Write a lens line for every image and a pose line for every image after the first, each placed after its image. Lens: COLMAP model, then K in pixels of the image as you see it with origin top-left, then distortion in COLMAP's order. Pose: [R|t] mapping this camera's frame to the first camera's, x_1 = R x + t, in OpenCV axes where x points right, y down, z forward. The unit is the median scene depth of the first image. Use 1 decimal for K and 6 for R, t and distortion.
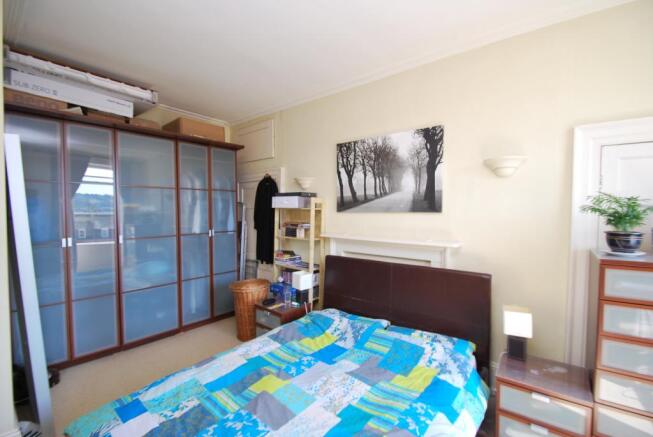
lens RADIAL K [[290.1, 0, 325.8], [0, 290.1, 219.4], [0, 0, 1]] dist [0.000439, -0.000031]
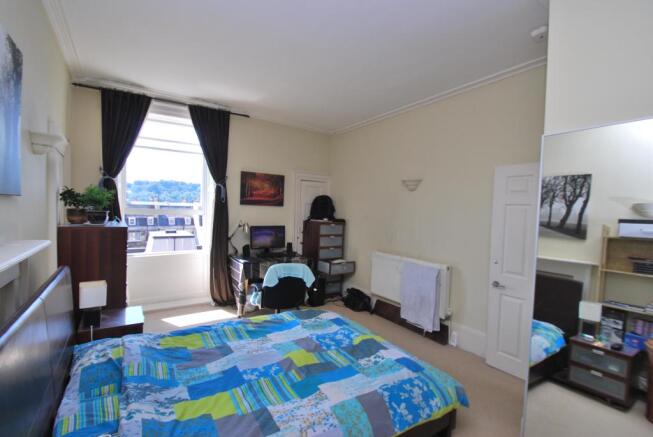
lens RADIAL K [[290.1, 0, 328.8], [0, 290.1, 217.8], [0, 0, 1]] dist [0.000439, -0.000031]
pose [[-0.959629, -0.044615, 0.277709, -0.527567], [-0.027599, 0.997511, 0.064885, -0.045826], [-0.279912, 0.054601, -0.958472, 1.827163]]
